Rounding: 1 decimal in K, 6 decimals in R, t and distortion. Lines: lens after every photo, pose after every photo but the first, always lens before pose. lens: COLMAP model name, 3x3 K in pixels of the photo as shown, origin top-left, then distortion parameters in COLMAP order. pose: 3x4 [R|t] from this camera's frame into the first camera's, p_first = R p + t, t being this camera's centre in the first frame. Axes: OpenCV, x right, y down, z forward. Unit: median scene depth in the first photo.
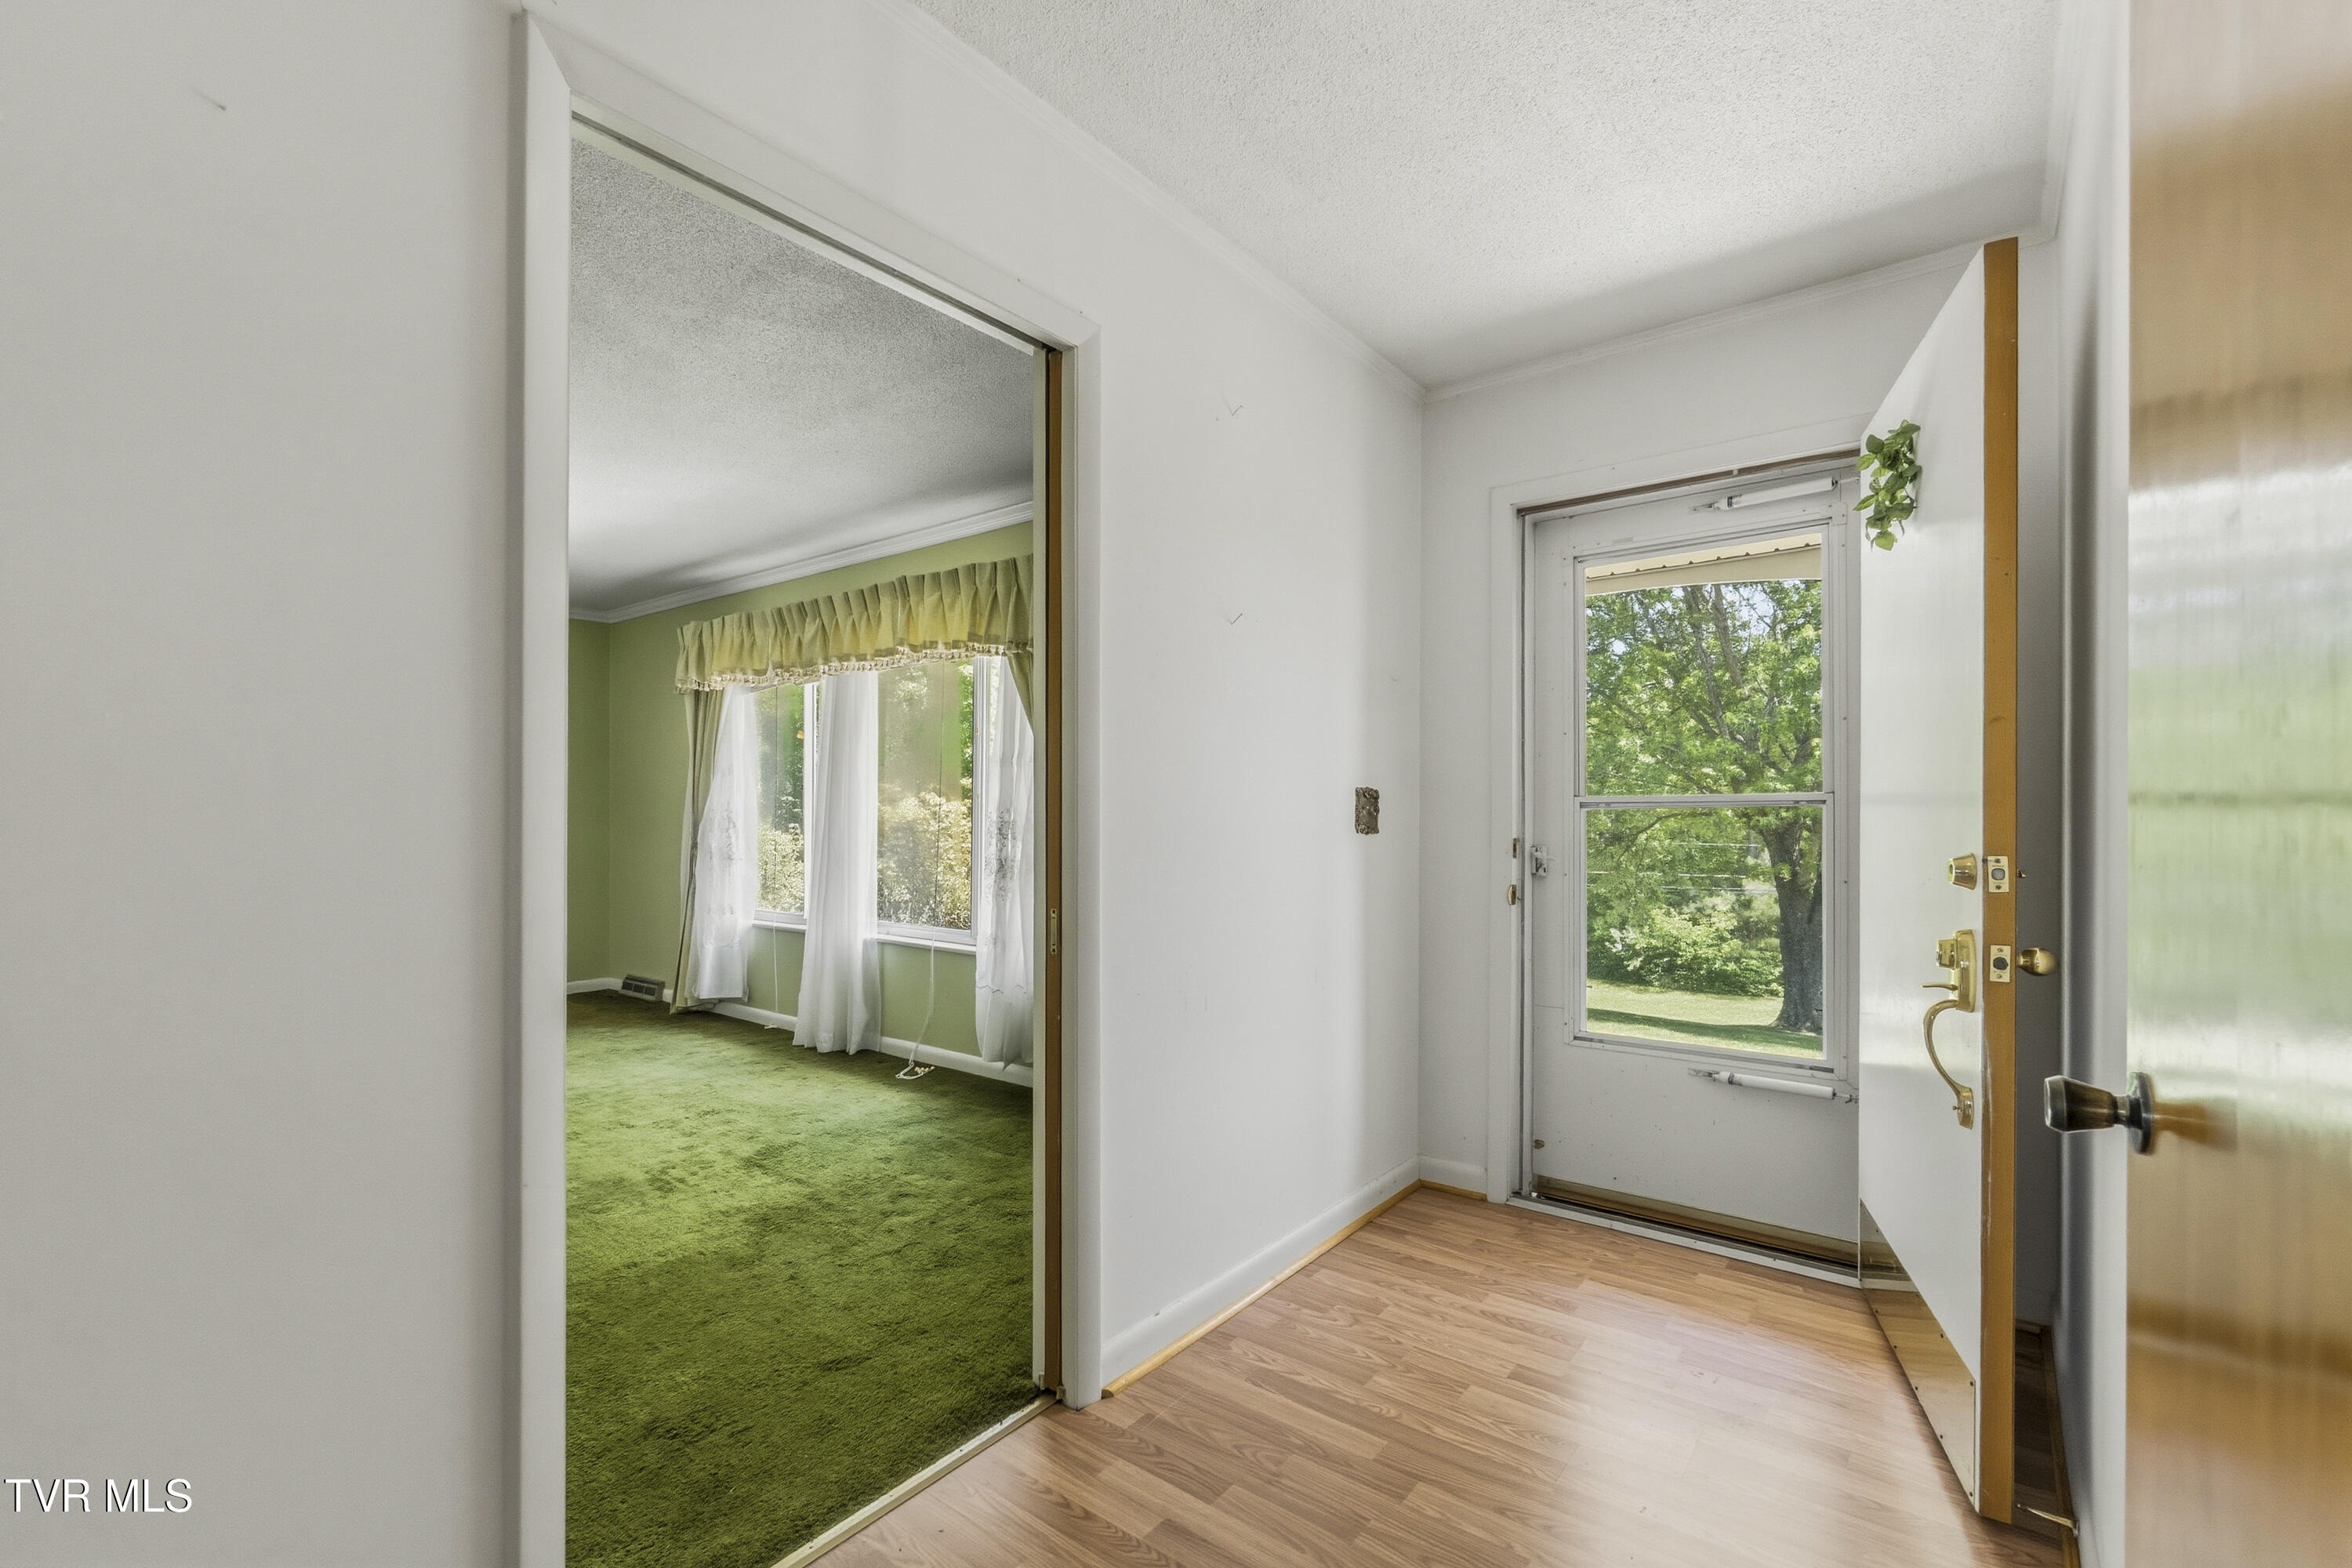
lens RADIAL K [[1020.6, 0, 1129.2], [0, 1020.6, 816.8], [0, 0, 1]] dist [-0.002314, -0.002370]
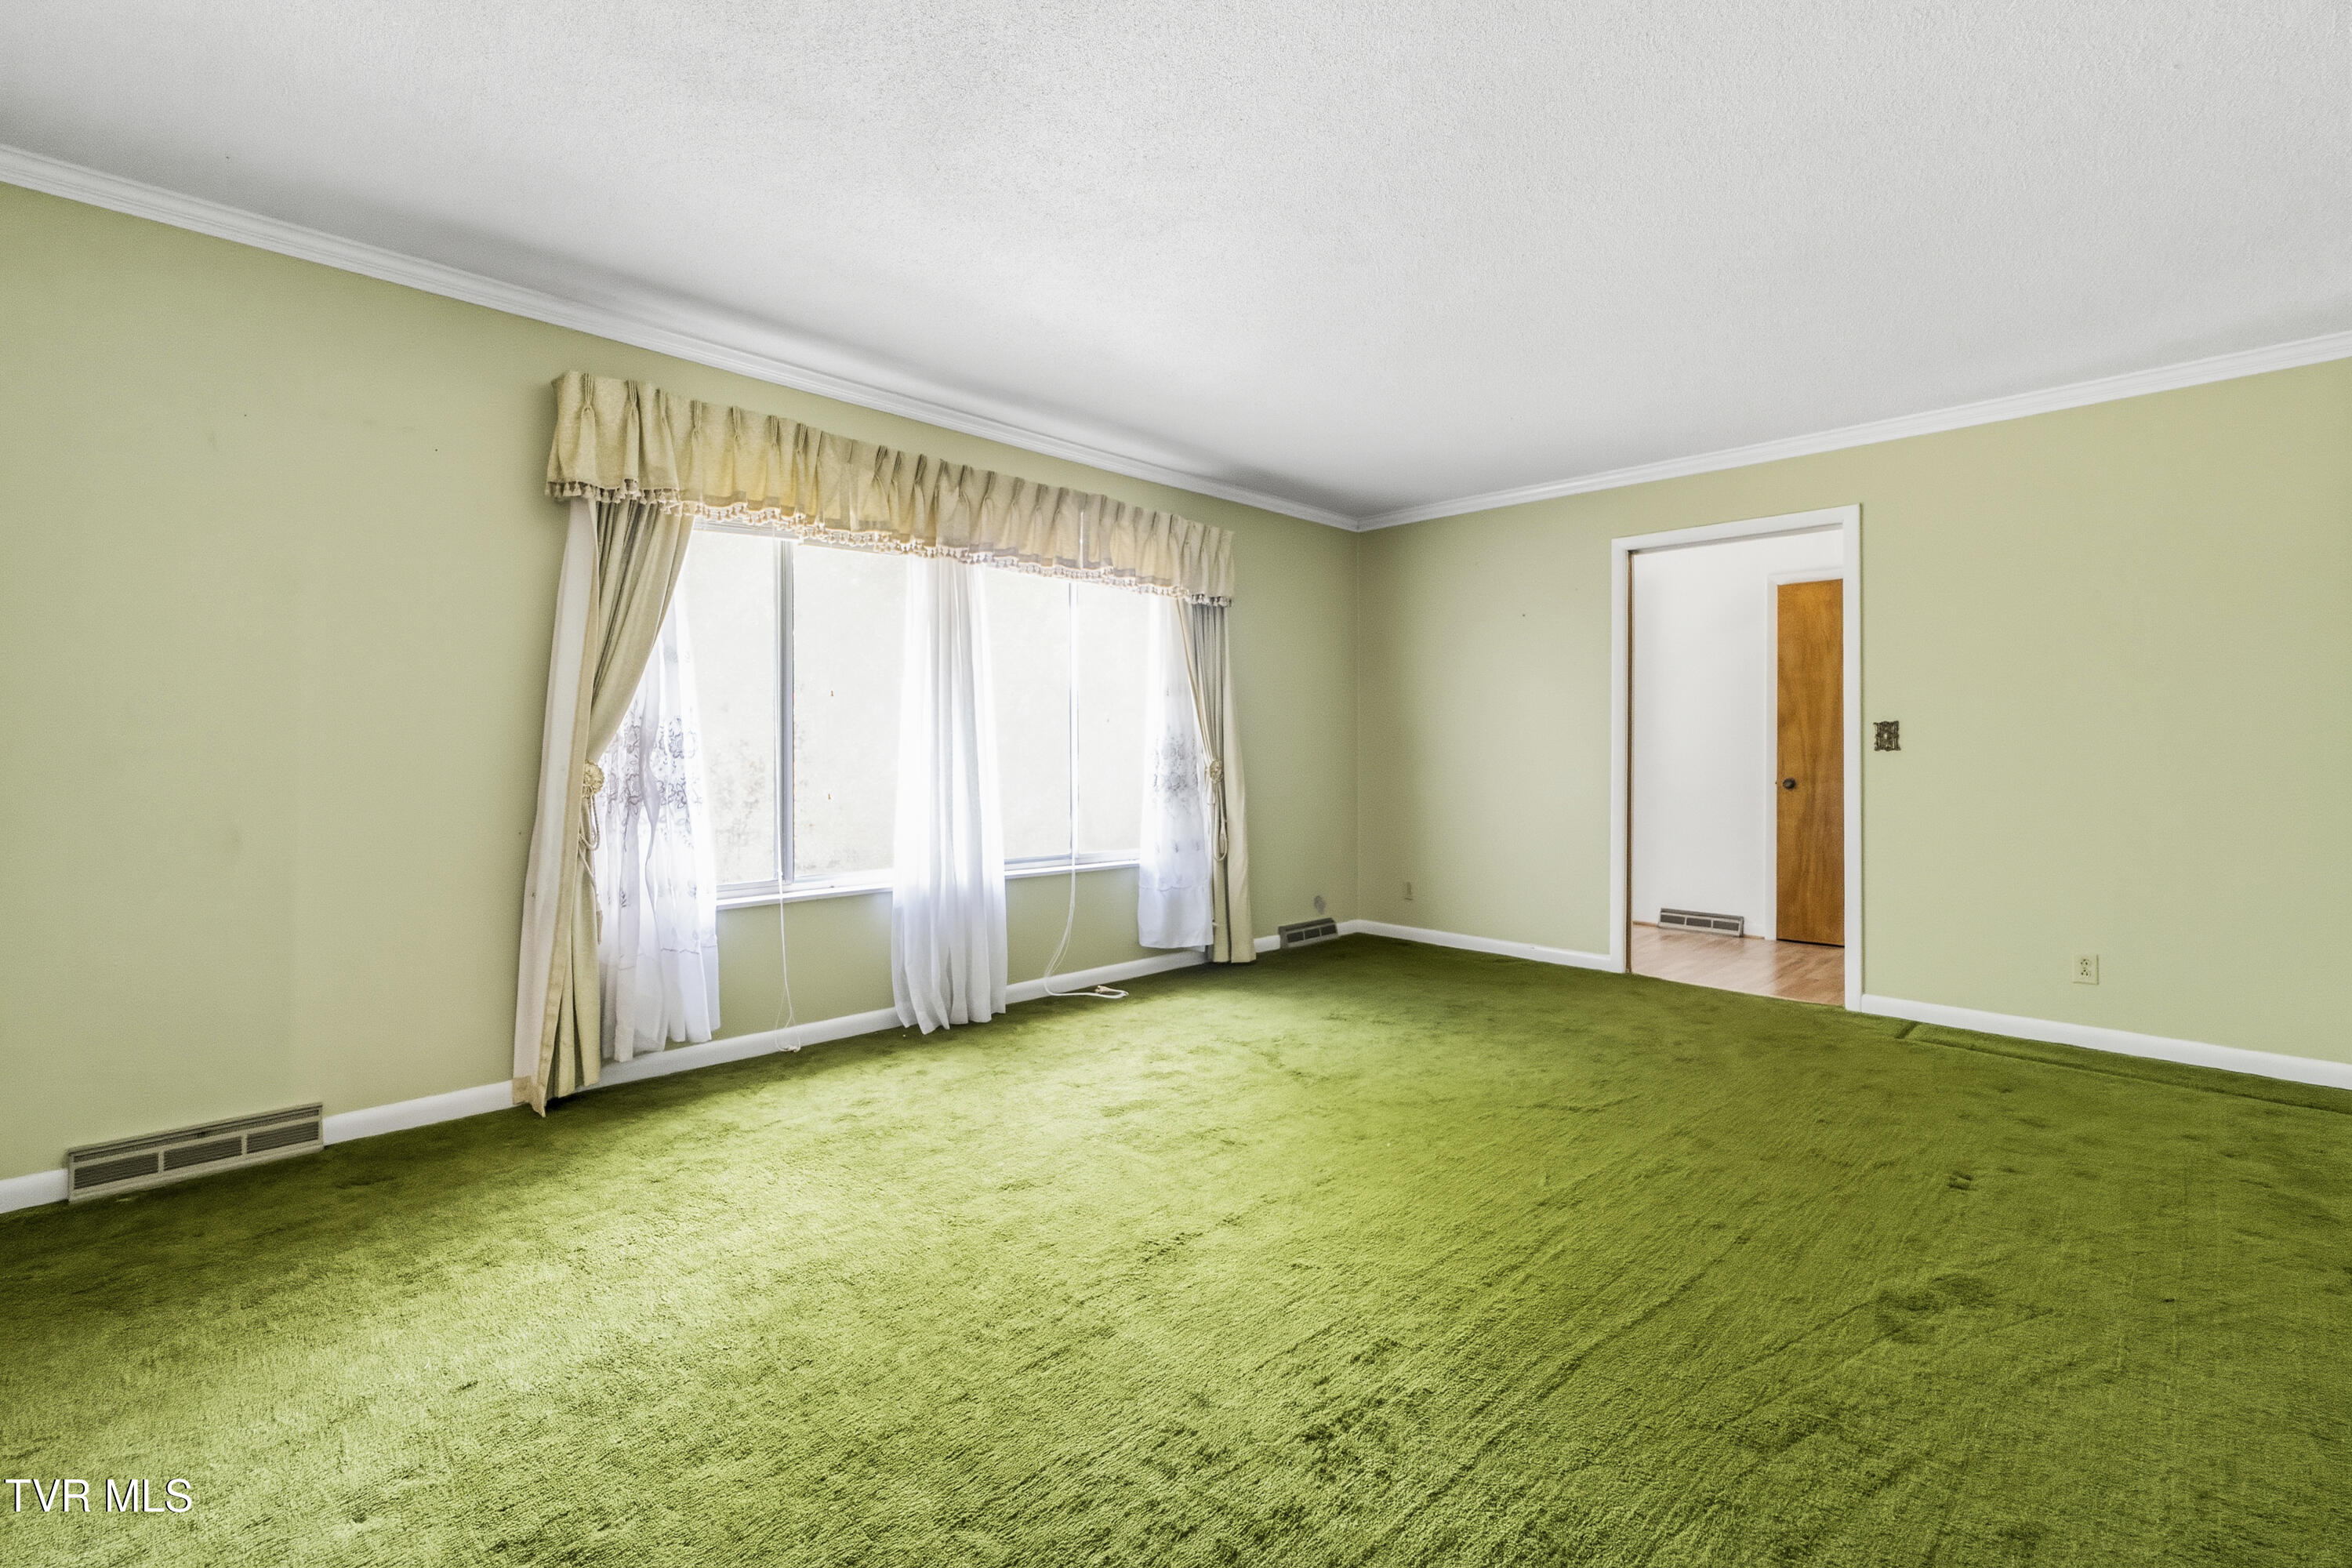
lens RADIAL K [[1020.6, 0, 1161.8], [0, 1020.6, 771.2], [0, 0, 1]] dist [-0.002314, -0.002370]
pose [[0.118630, -0.019123, 0.992754, -1.100512], [-0.001546, 0.999810, 0.019443, 0.010937], [-0.992937, -0.003841, 0.118578, 0.756138]]
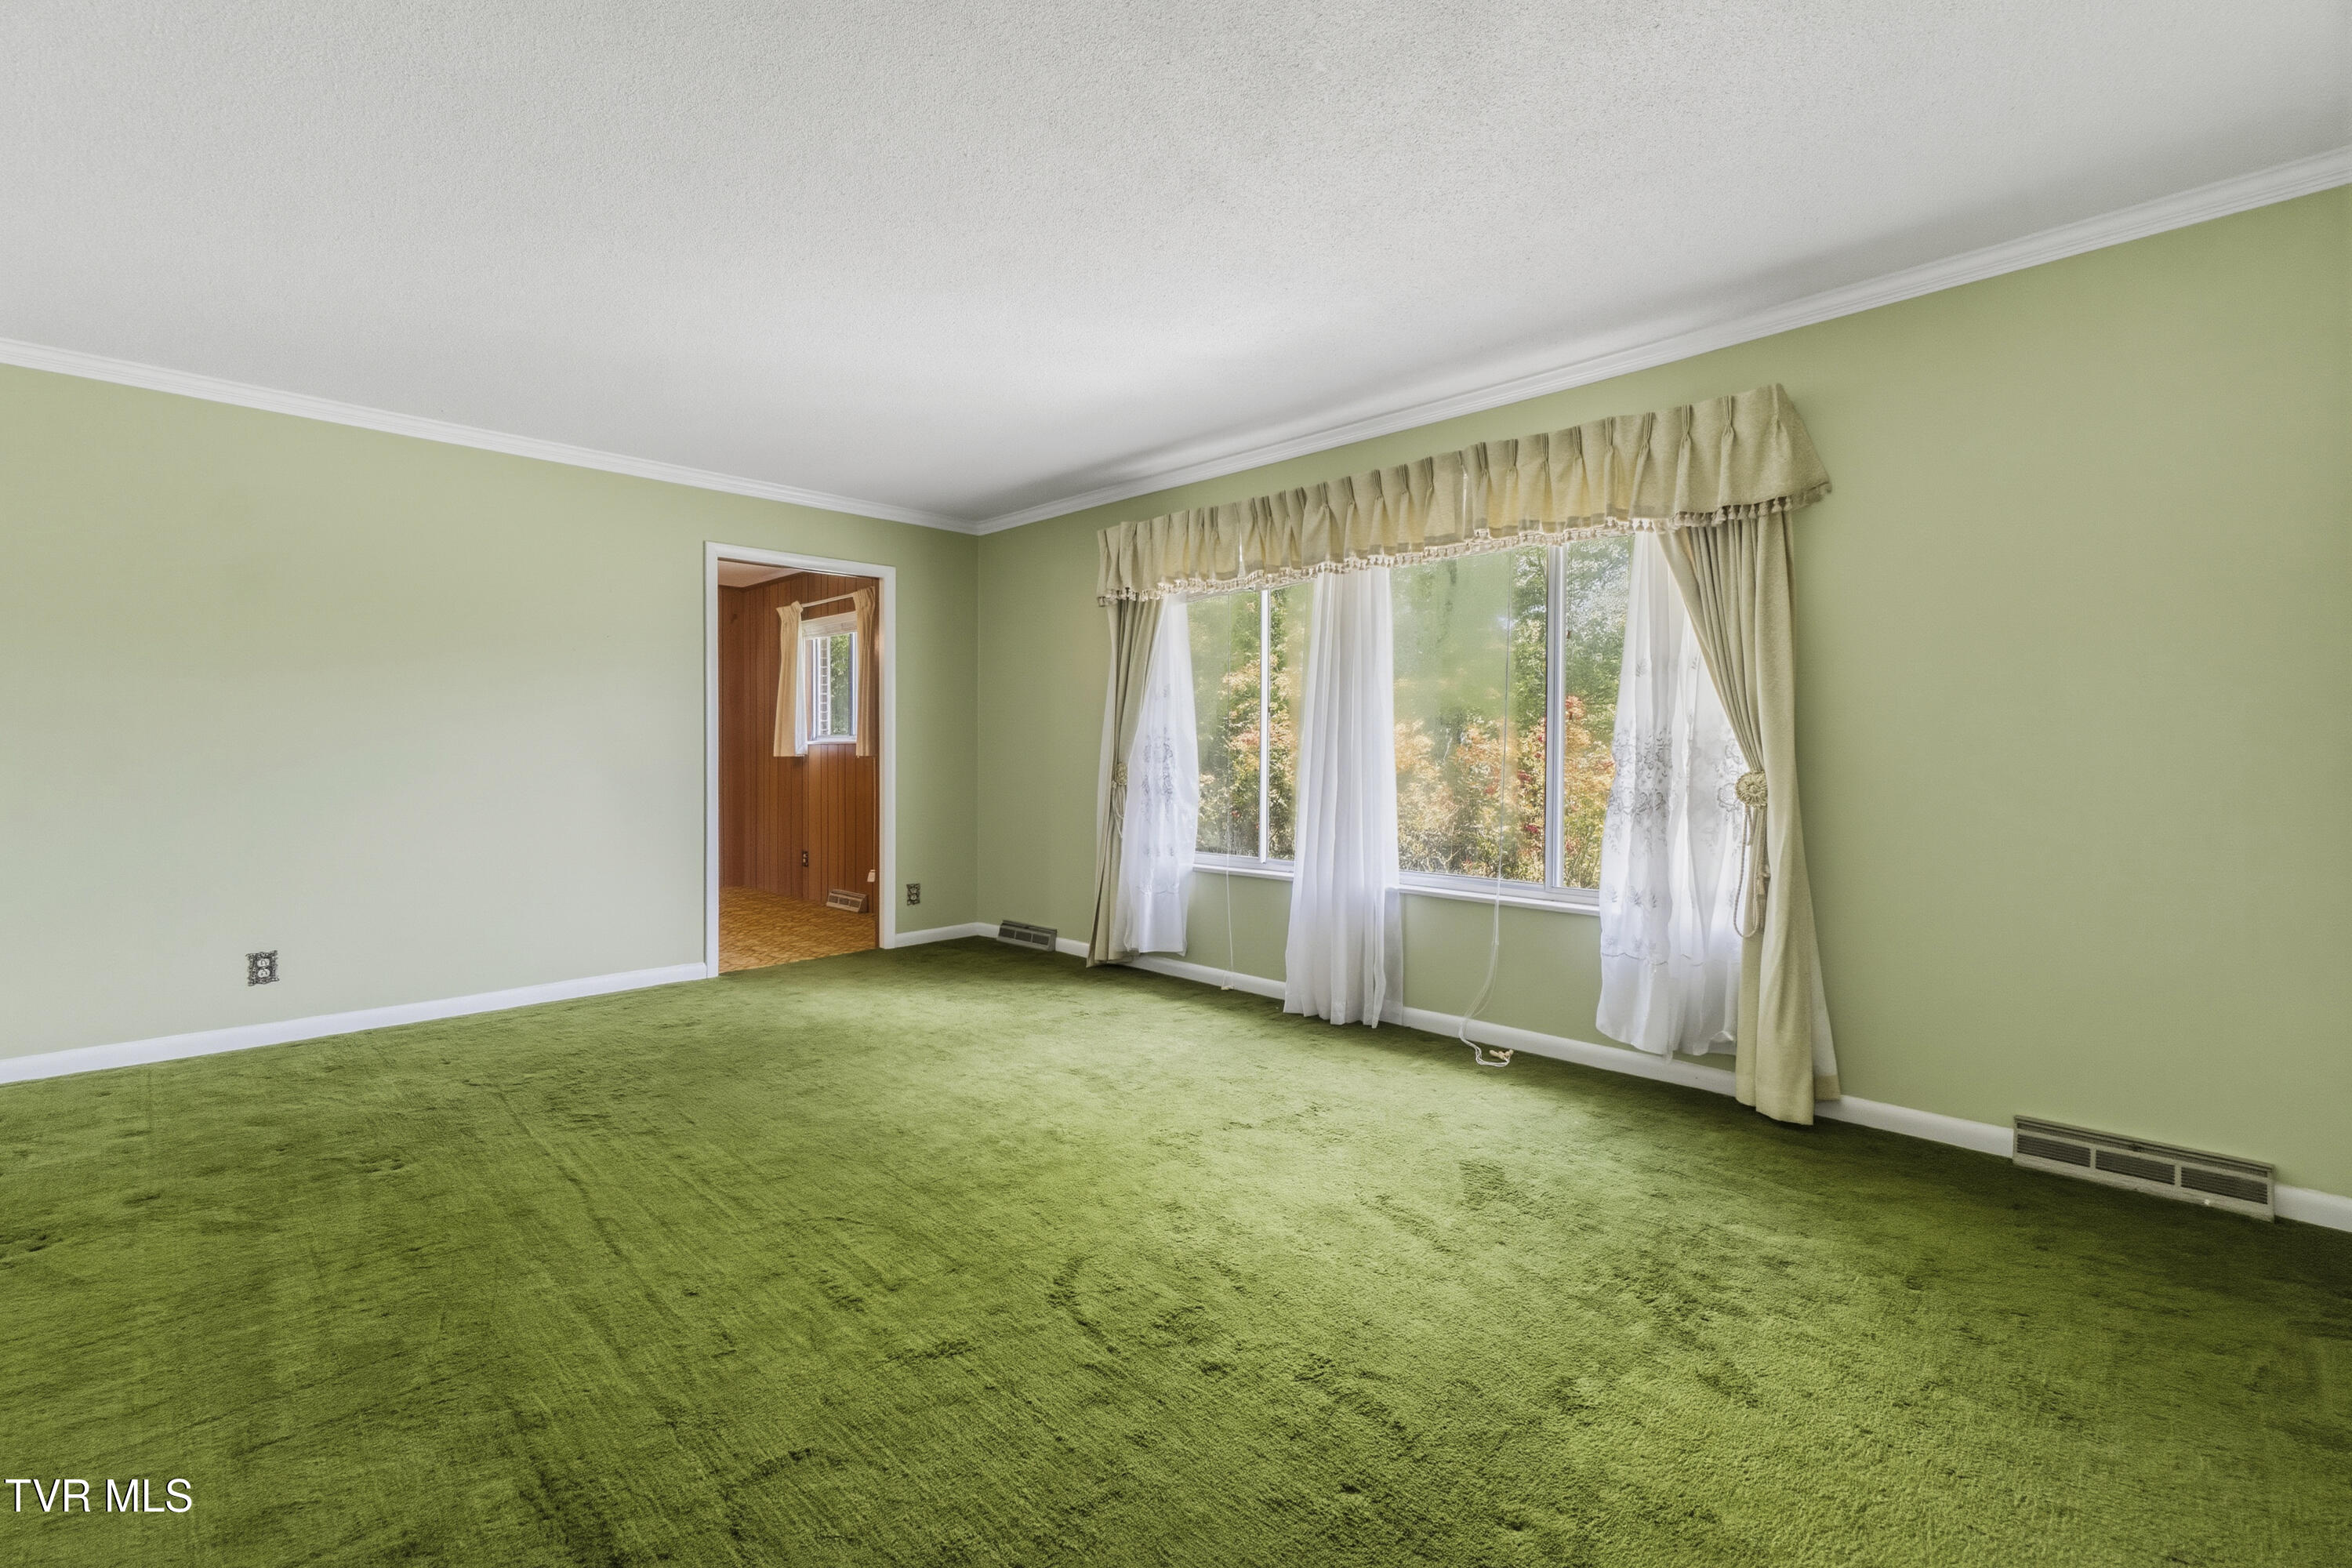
lens RADIAL K [[1020.6, 0, 1162.9], [0, 1020.6, 769.4], [0, 0, 1]] dist [-0.002314, -0.002370]
pose [[0.993413, 0.003859, -0.114520, -0.346287], [-0.002585, 0.999933, 0.011276, 0.012649], [0.114556, -0.010906, 0.993357, 0.153481]]
